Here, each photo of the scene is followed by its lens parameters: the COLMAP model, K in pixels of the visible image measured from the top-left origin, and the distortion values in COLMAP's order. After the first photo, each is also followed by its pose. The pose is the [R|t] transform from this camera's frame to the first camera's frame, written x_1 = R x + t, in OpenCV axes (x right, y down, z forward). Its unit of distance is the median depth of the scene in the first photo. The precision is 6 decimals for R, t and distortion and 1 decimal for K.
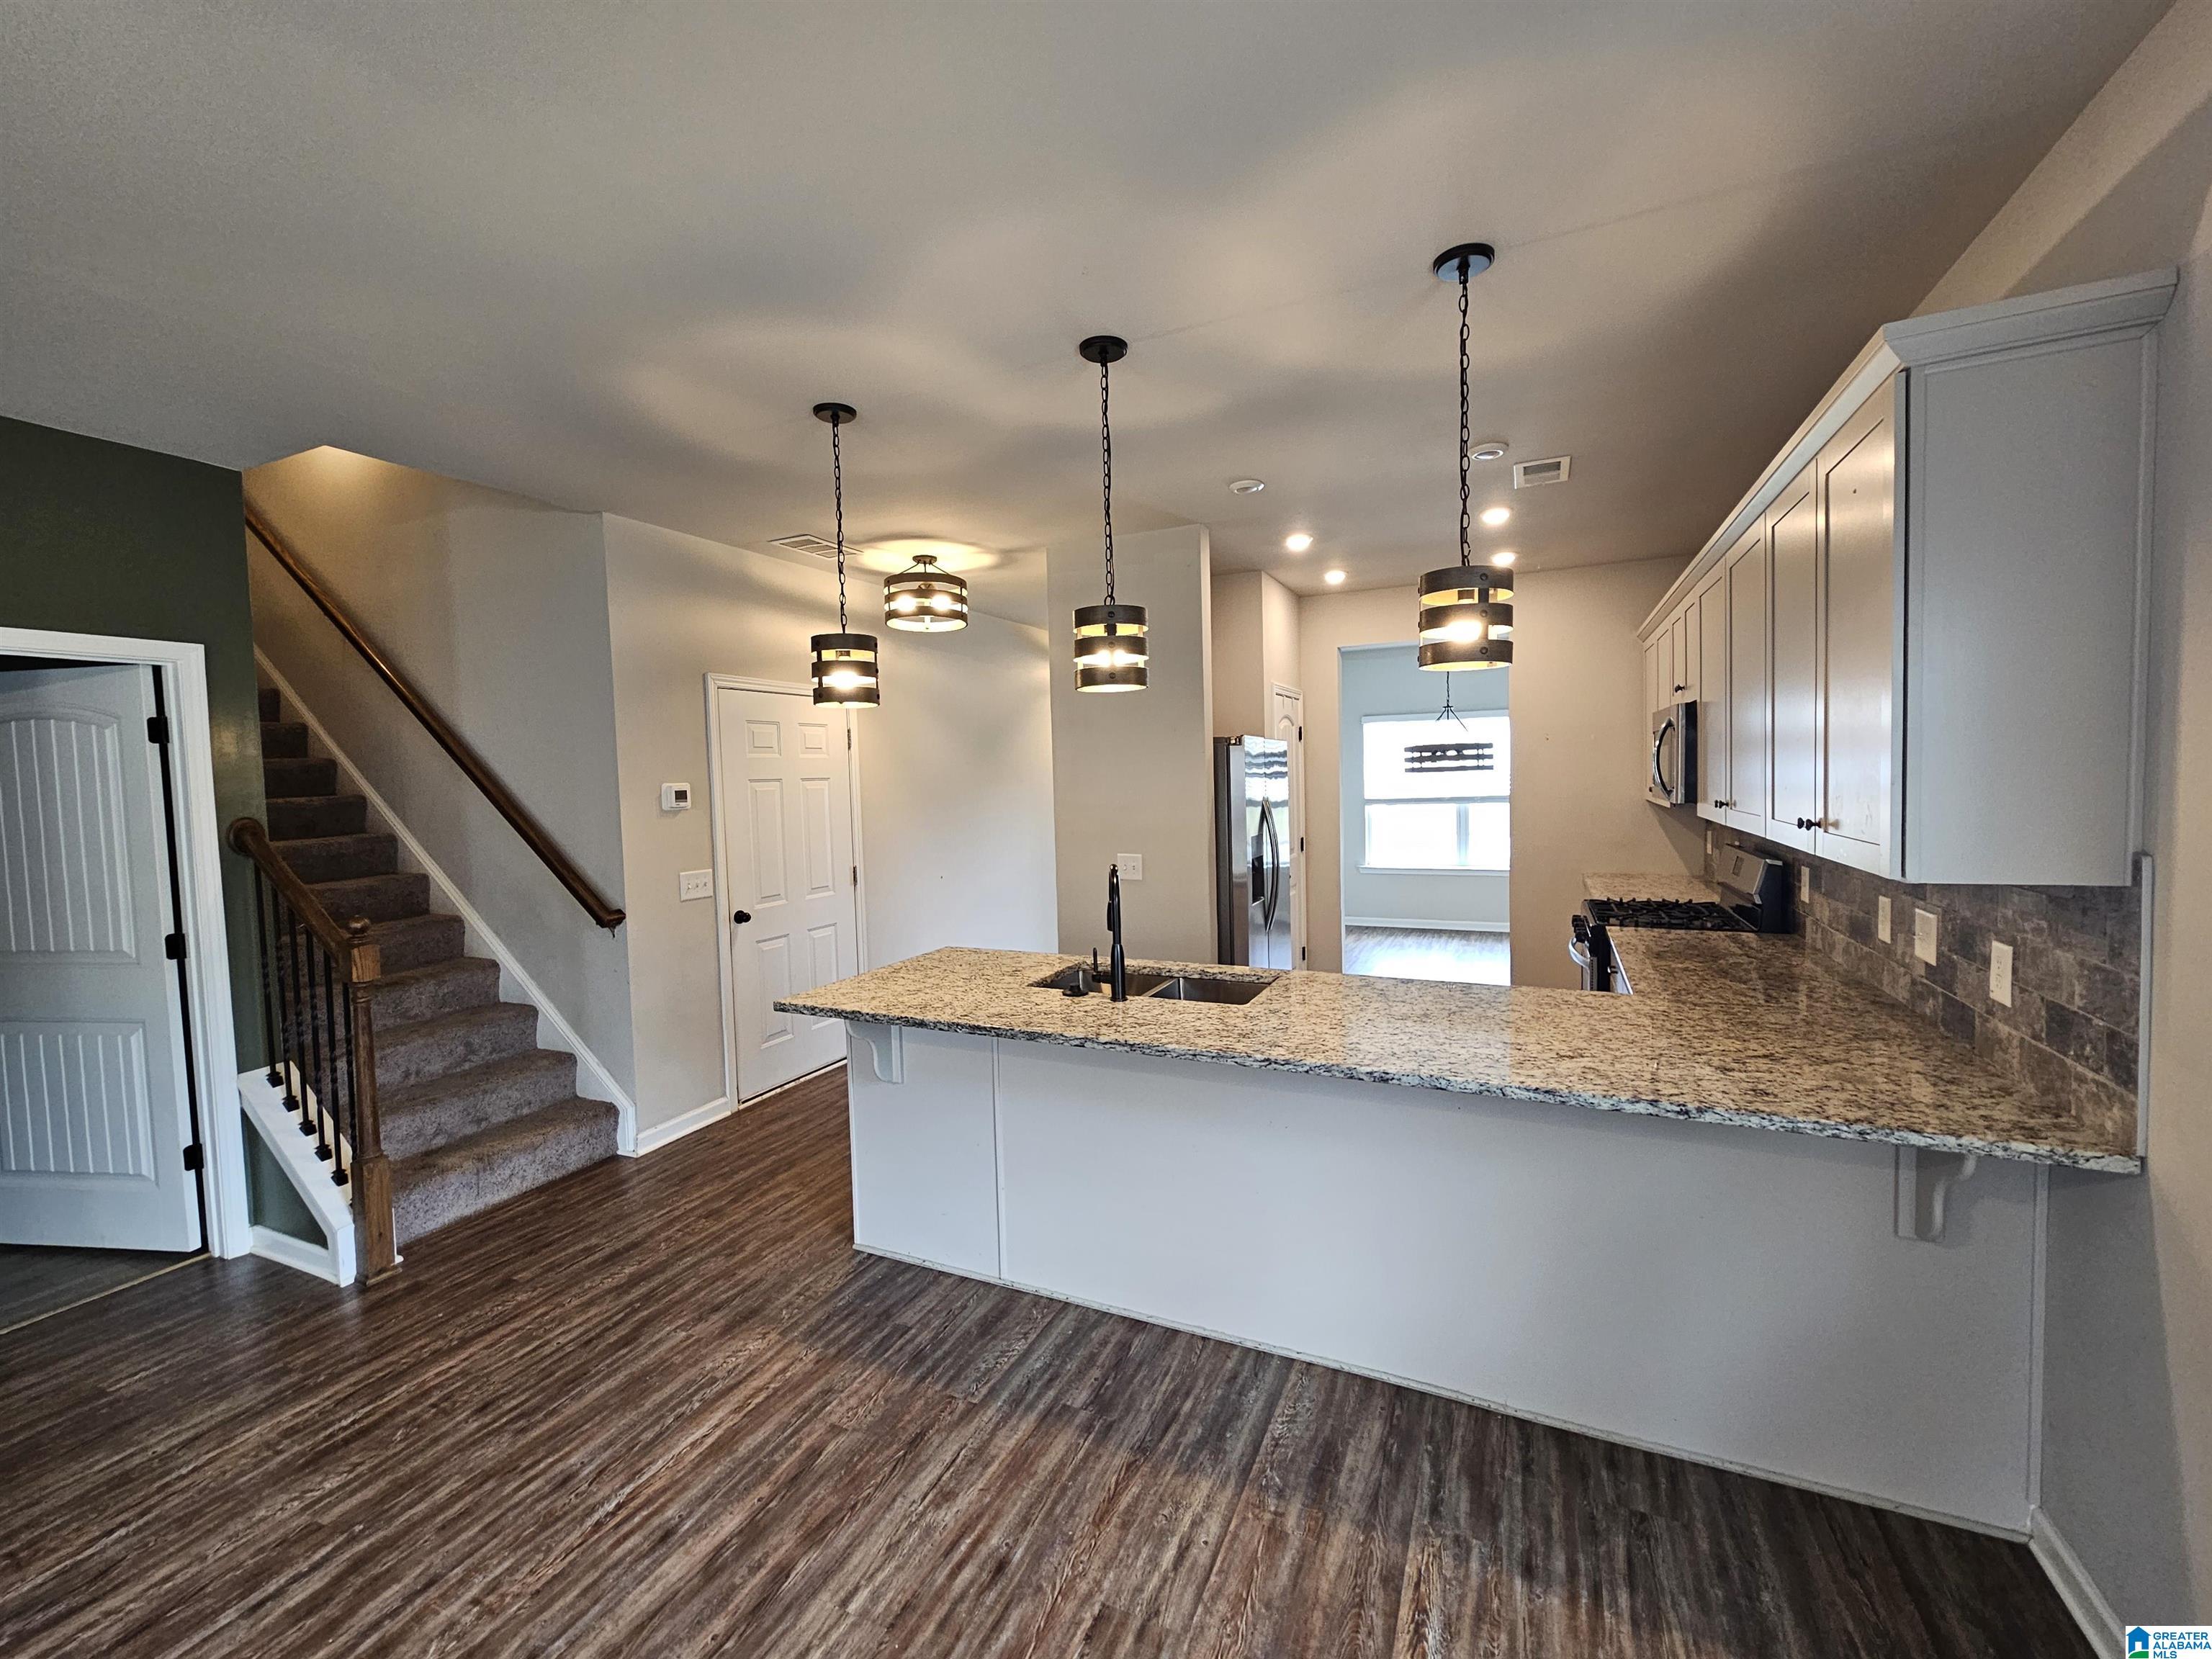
lens RADIAL K [[906.6, 0, 1106.5], [0, 906.6, 816.2], [0, 0, 1]] dist [0.001123, -0.000152]
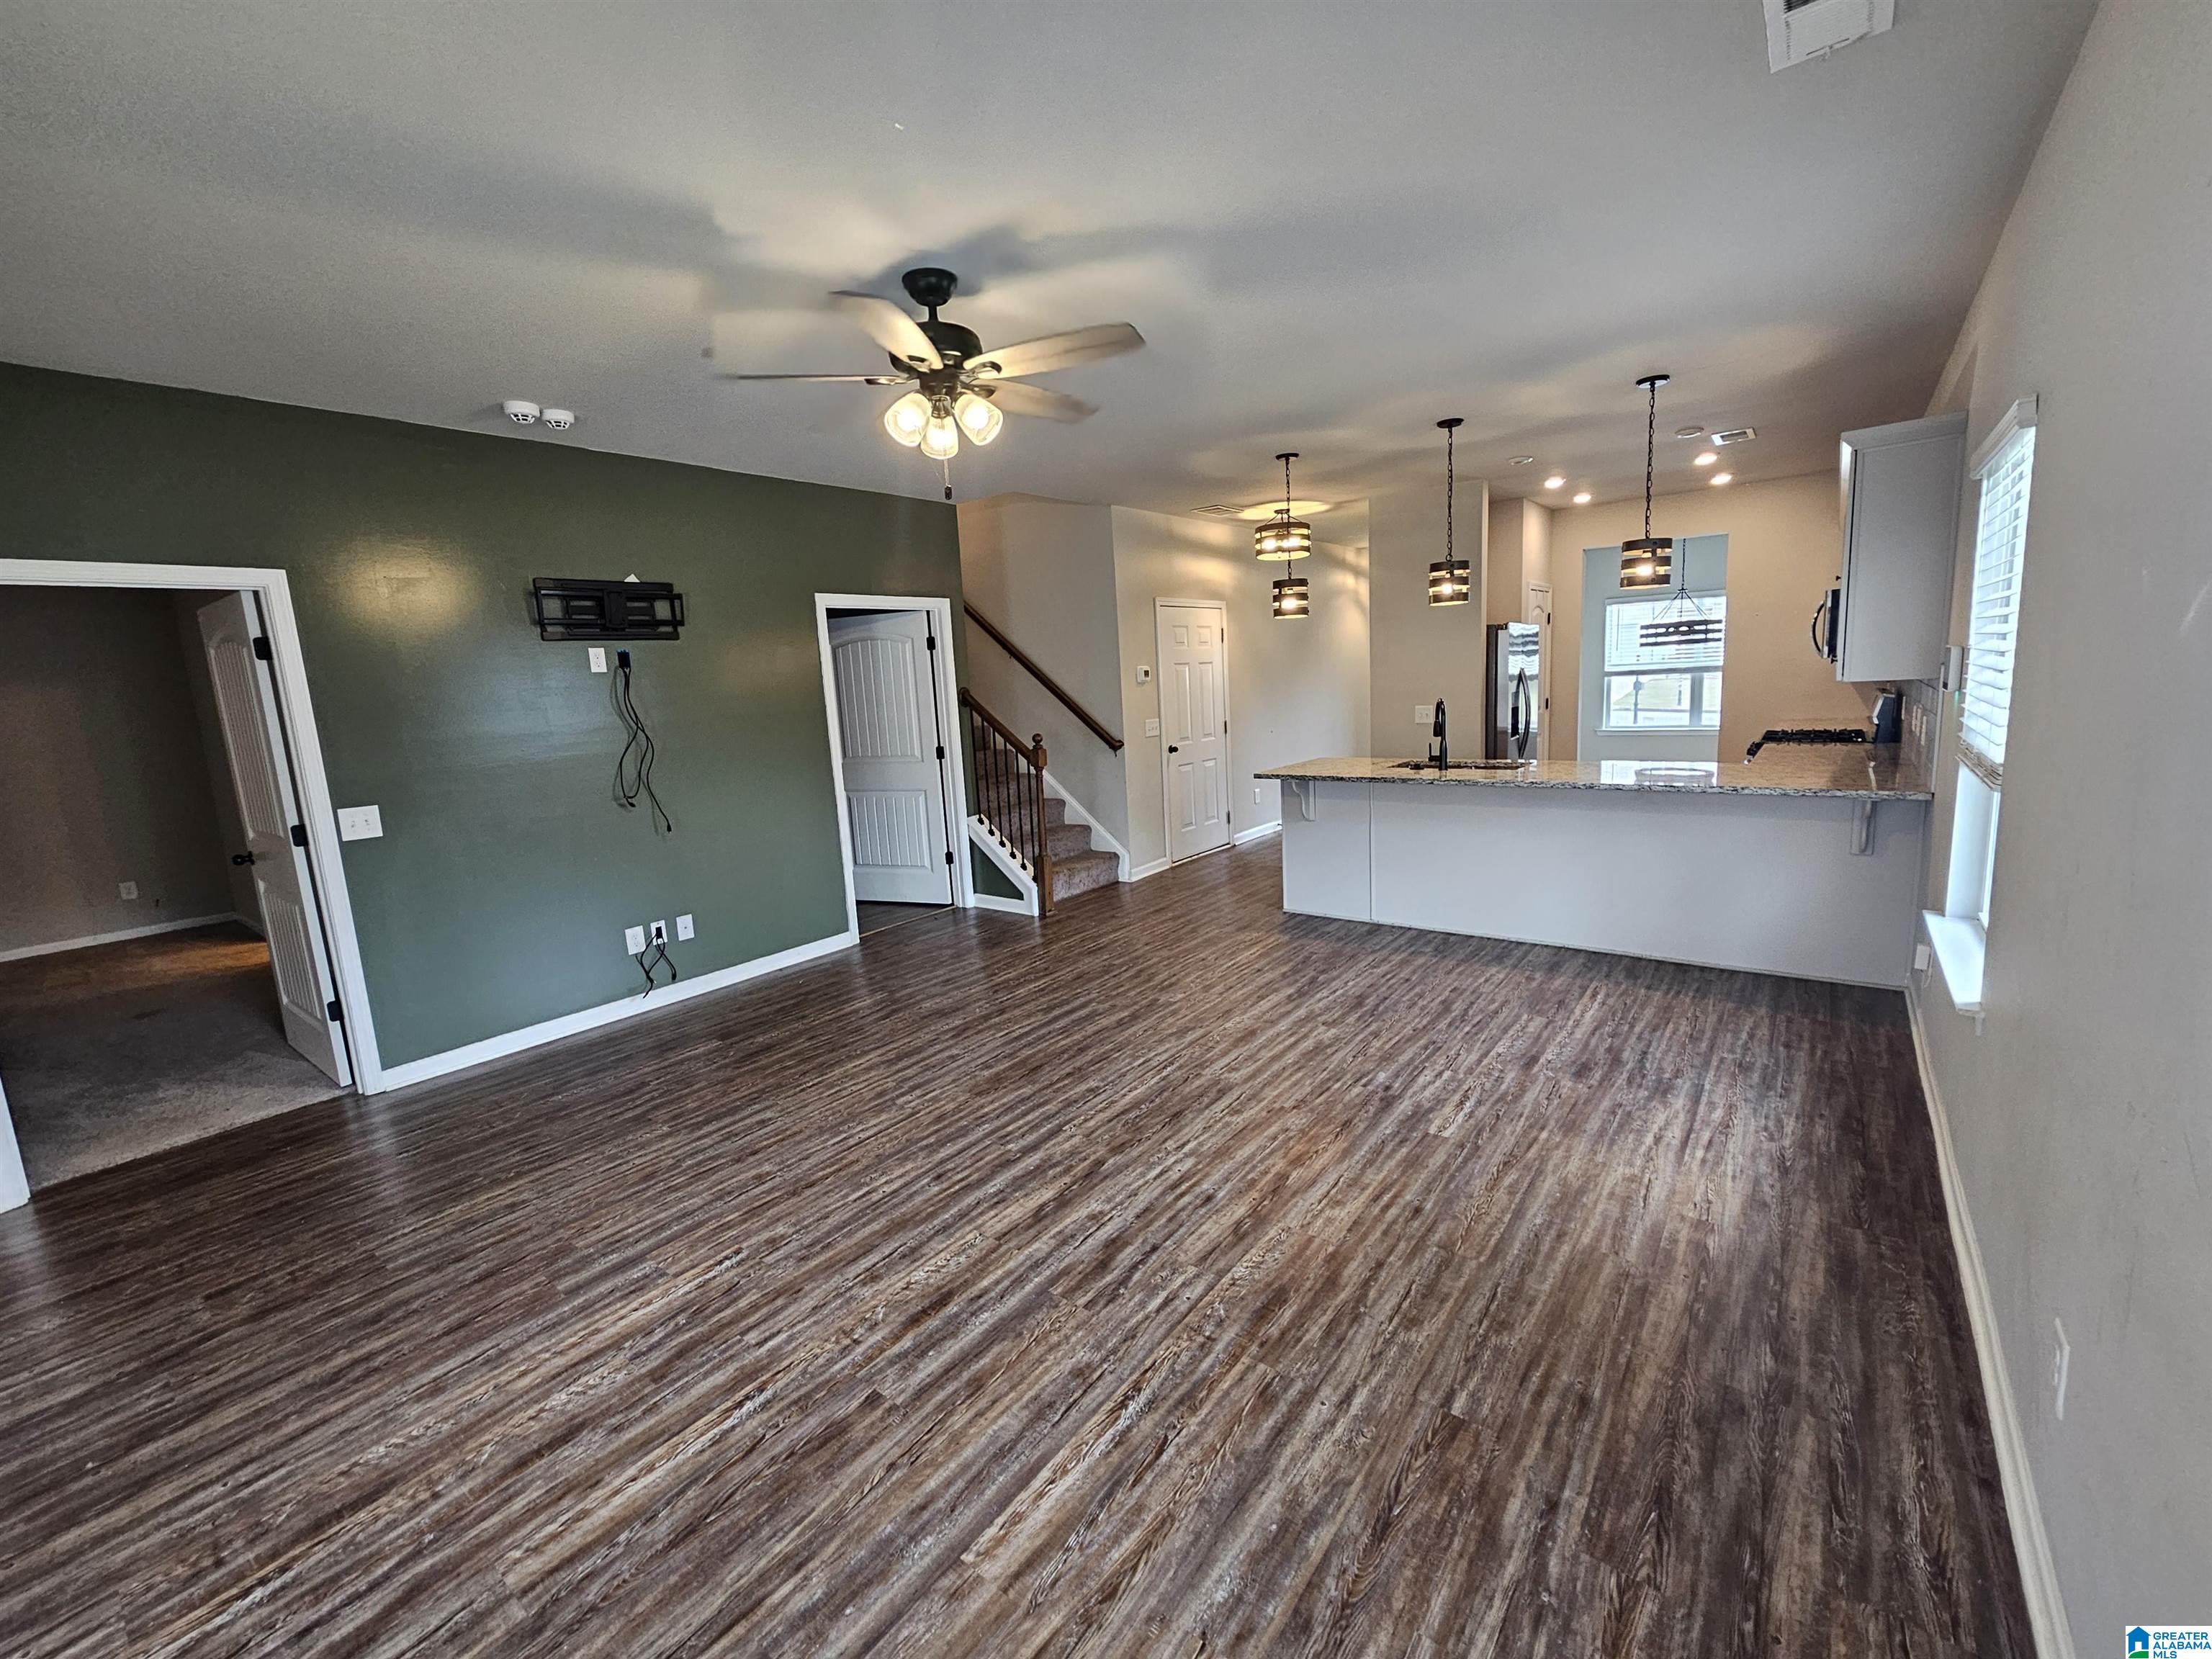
lens RADIAL K [[906.6, 0, 1106.5], [0, 906.6, 816.2], [0, 0, 1]] dist [0.001123, -0.000152]
pose [[0.973138, 0.008655, -0.230061, -0.203351], [0.018334, 0.993206, 0.114915, 0.058998], [0.229493, -0.116046, 0.966368, -0.867201]]
